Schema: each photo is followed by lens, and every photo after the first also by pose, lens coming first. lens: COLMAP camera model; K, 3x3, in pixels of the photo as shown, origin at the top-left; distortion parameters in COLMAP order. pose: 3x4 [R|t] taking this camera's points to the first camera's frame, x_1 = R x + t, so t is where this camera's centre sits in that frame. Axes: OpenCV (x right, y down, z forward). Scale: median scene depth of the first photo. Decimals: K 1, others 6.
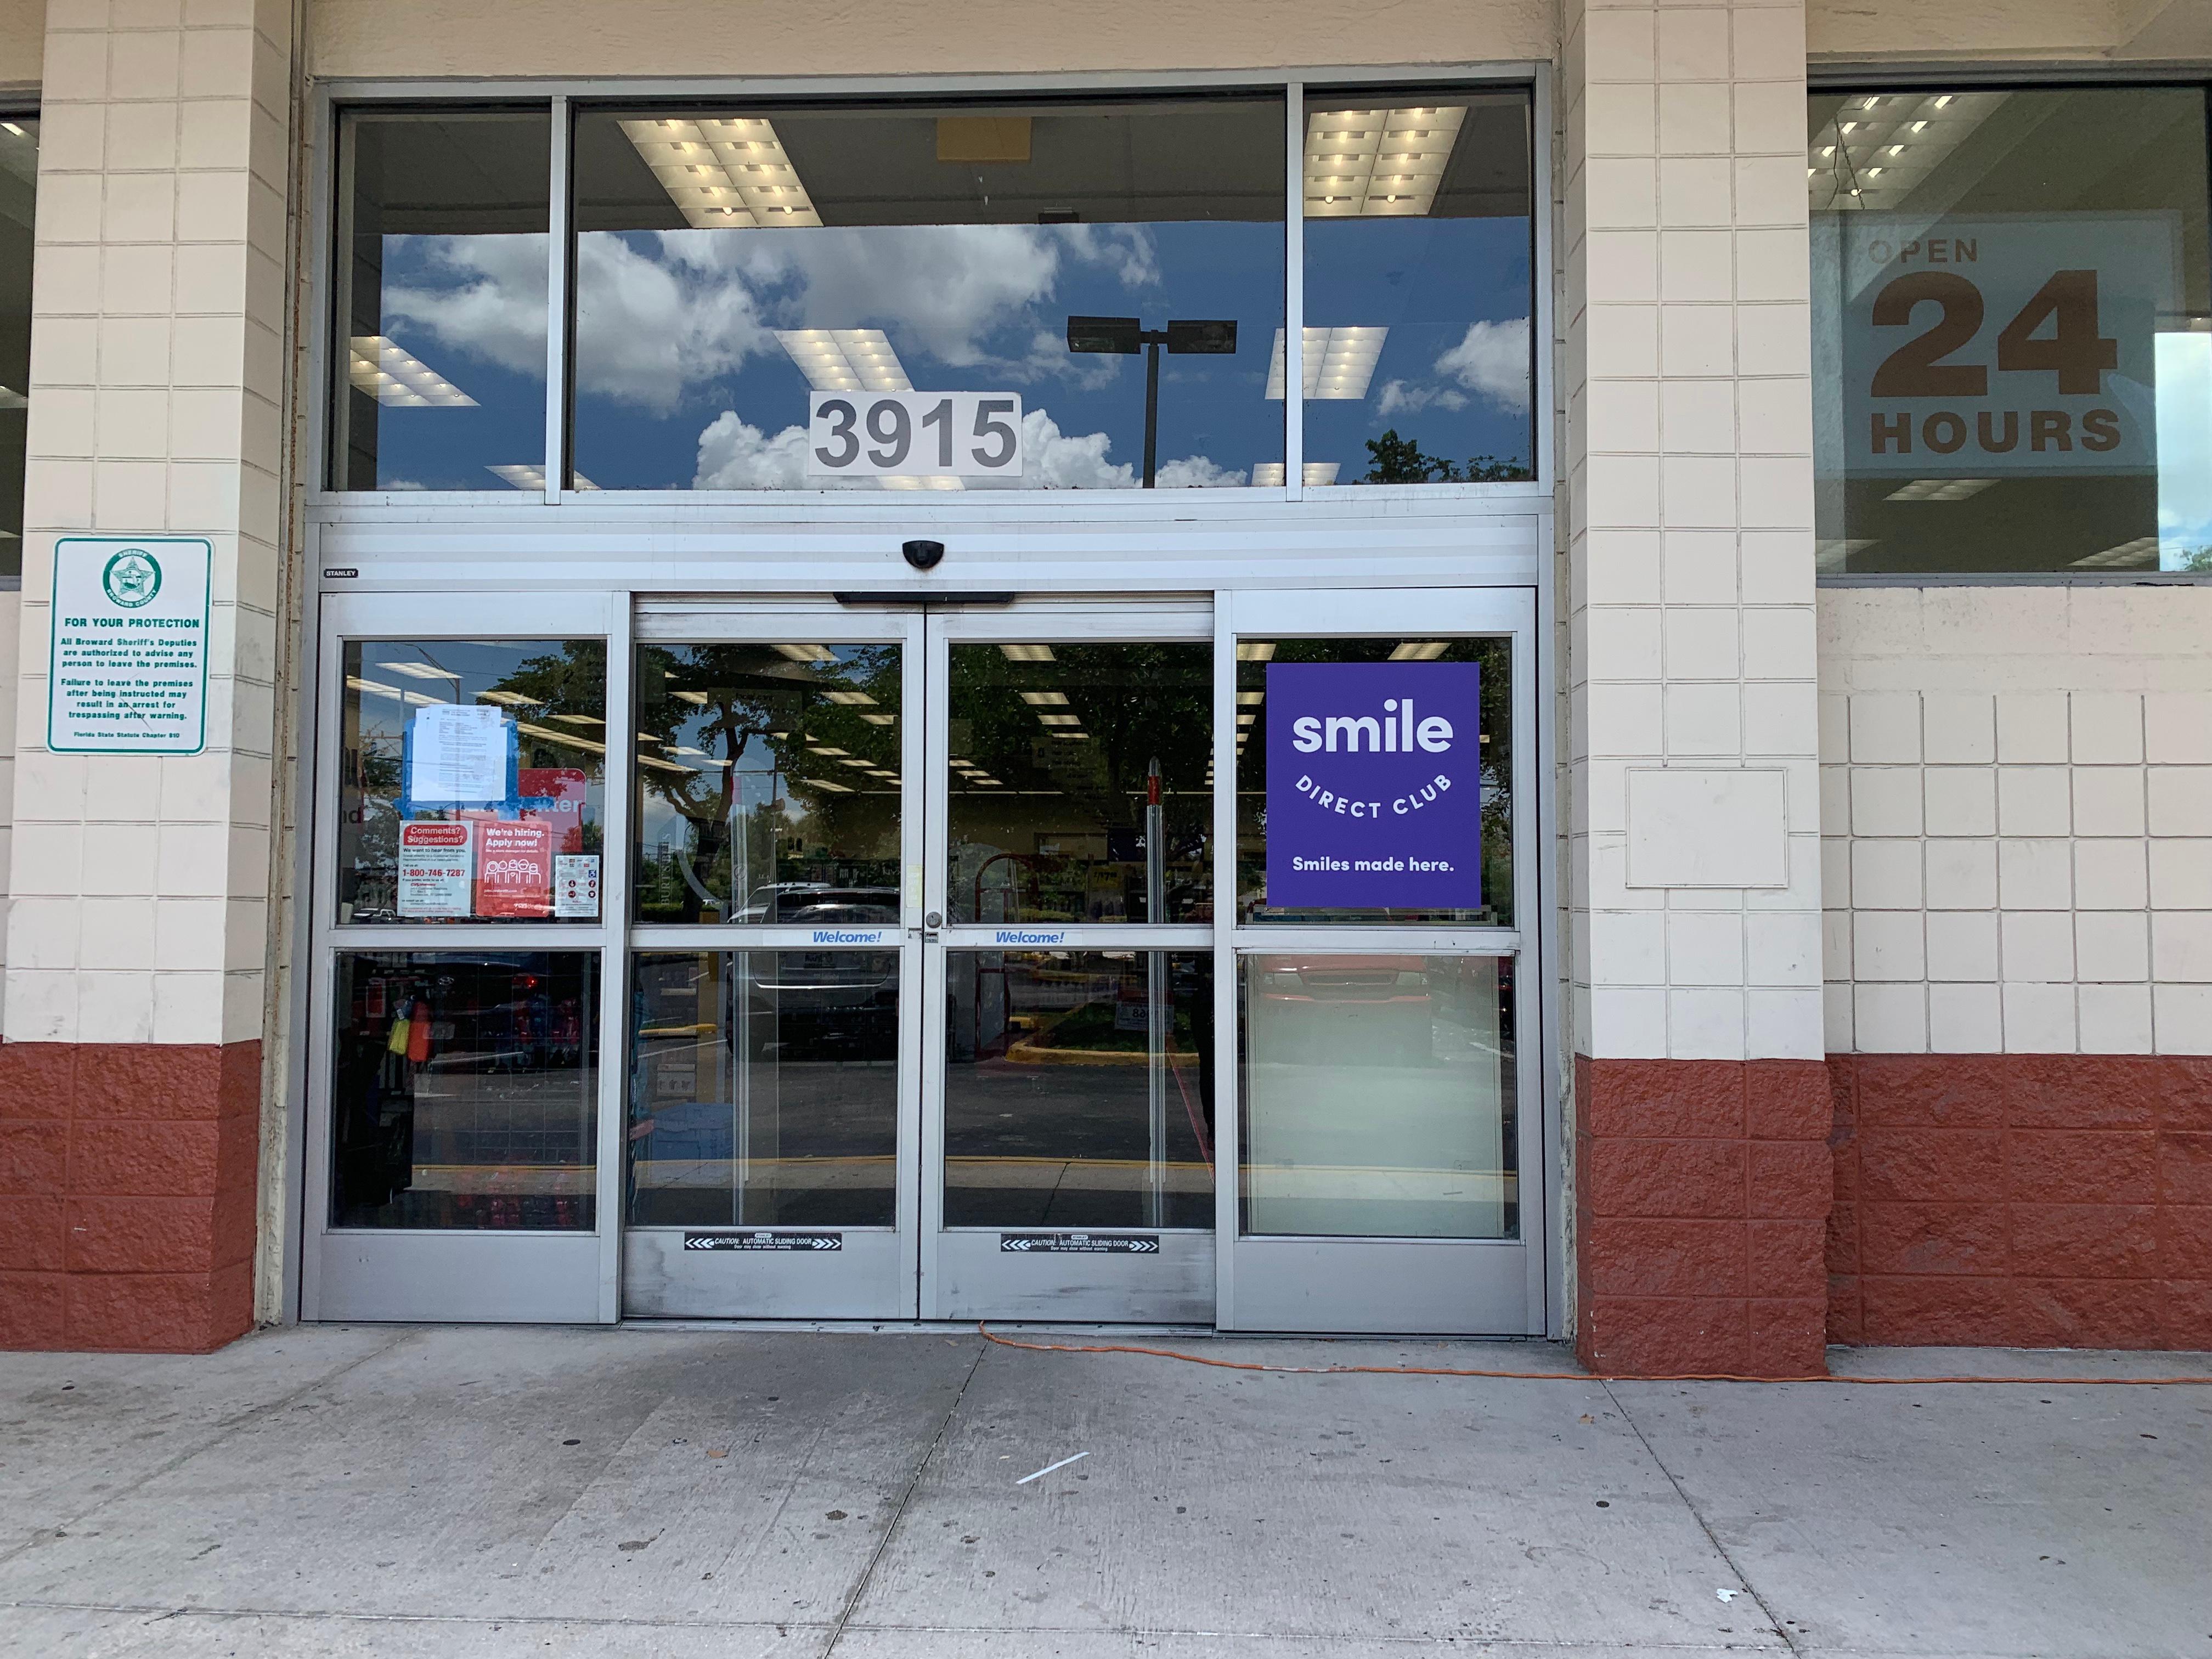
lens RADIAL K [[1703.4, 0, 1111.1], [0, 1703.4, 805.0], [0, 0, 1]] dist [0.097348, -0.192712]
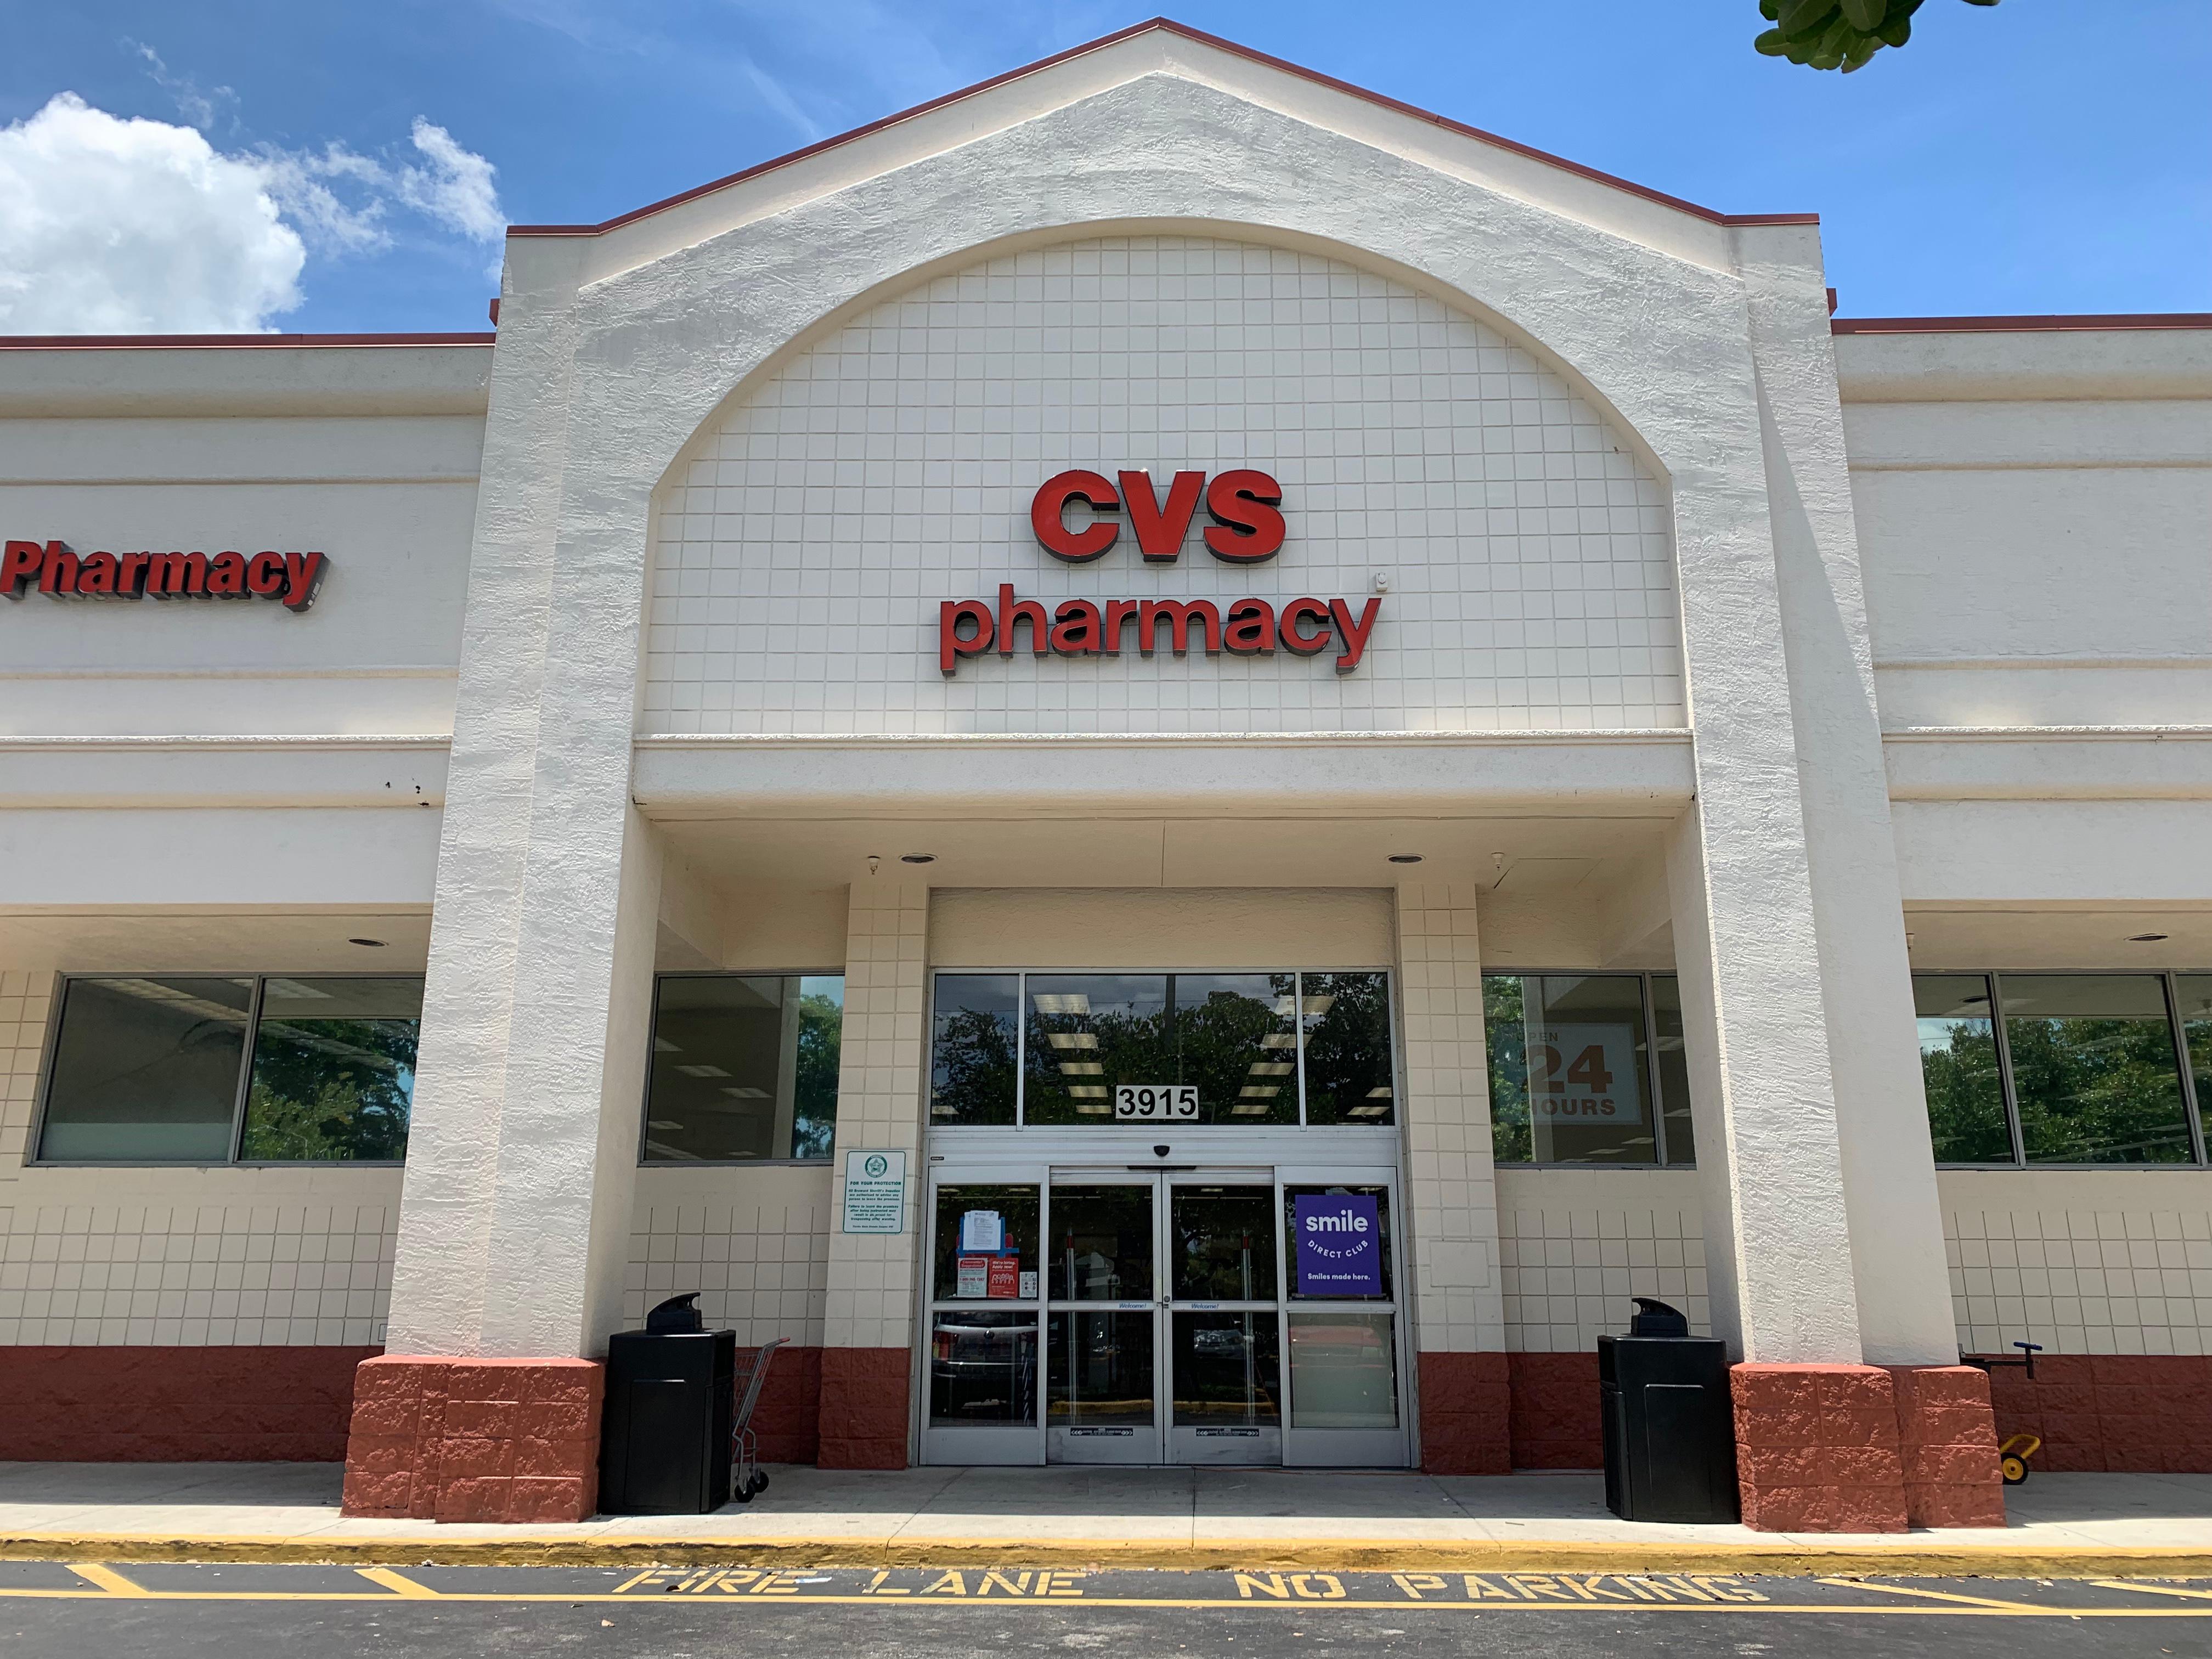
lens RADIAL K [[1703.4, 0, 1111.1], [0, 1703.4, 805.0], [0, 0, 1]] dist [0.097348, -0.192712]
pose [[0.999986, -0.001891, -0.004878, -0.177398], [0.000758, 0.974931, -0.222506, -0.083054], [0.005177, 0.222499, 0.974919, -1.692794]]
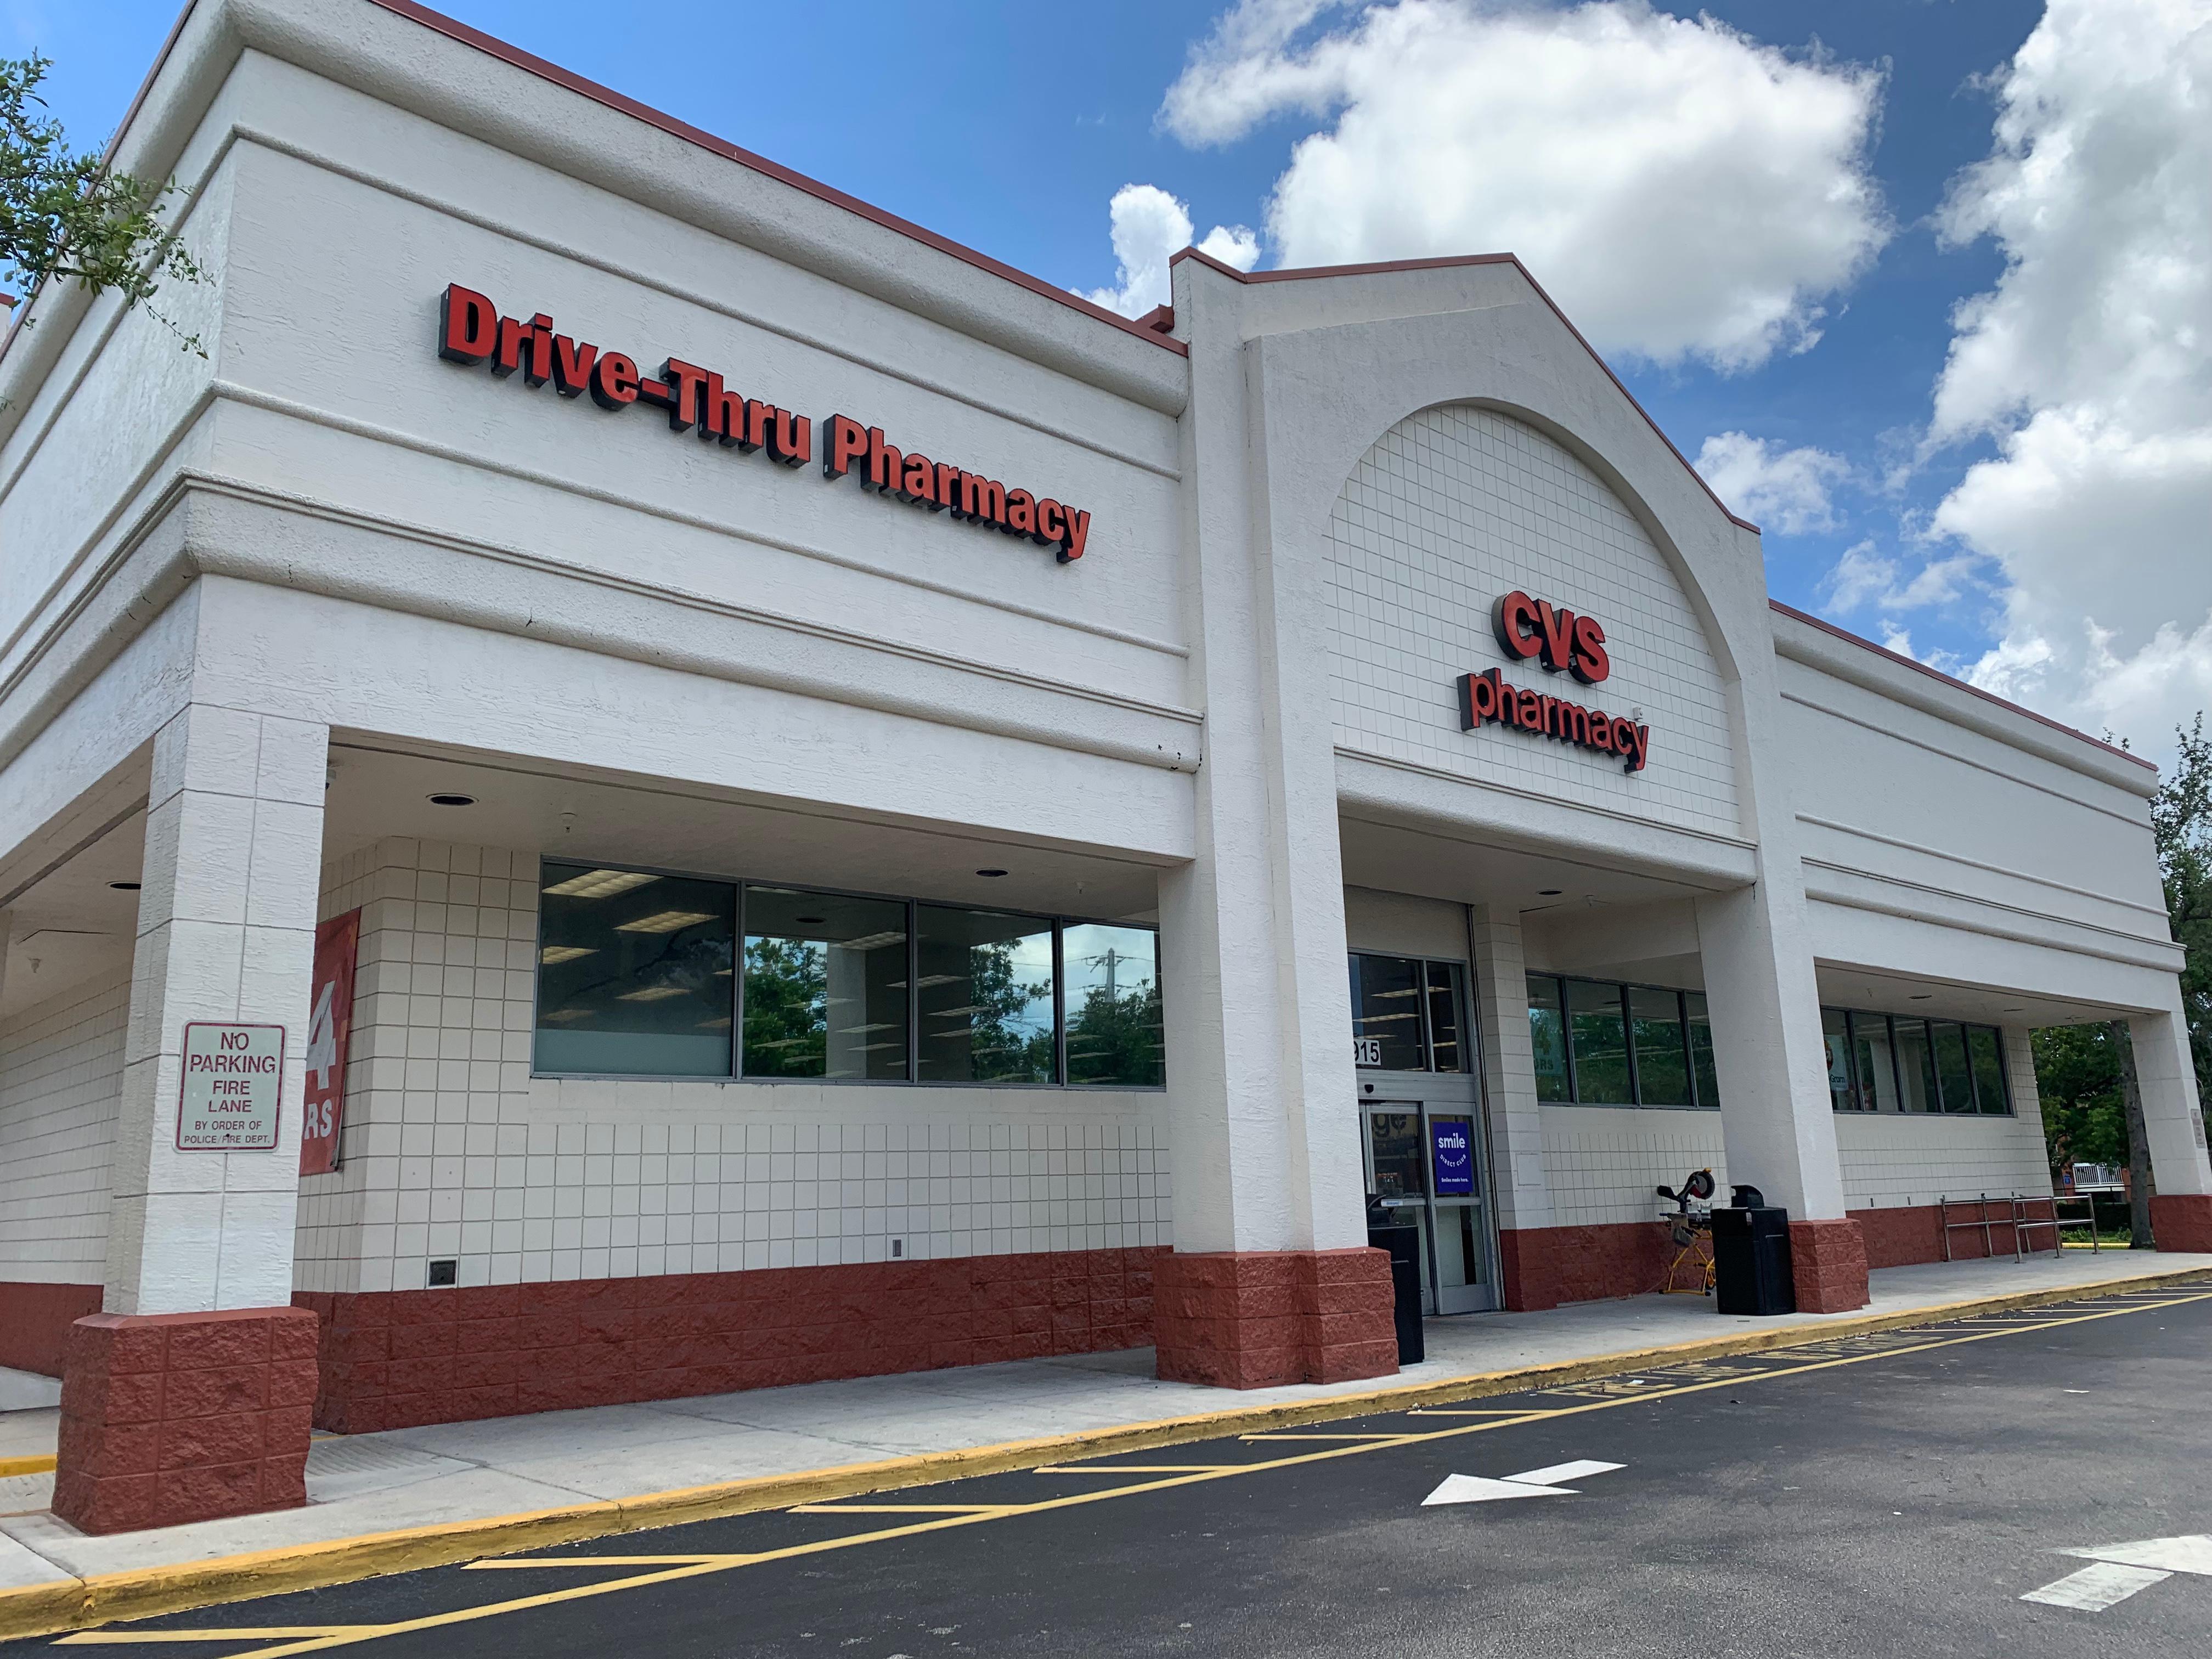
lens RADIAL K [[1703.4, 0, 1111.1], [0, 1703.4, 805.0], [0, 0, 1]] dist [0.097348, -0.192712]
pose [[0.726046, 0.131188, 0.675016, -2.952594], [-0.002609, 0.982152, -0.188072, -0.060096], [-0.687641, 0.134788, 0.713430, -1.199158]]
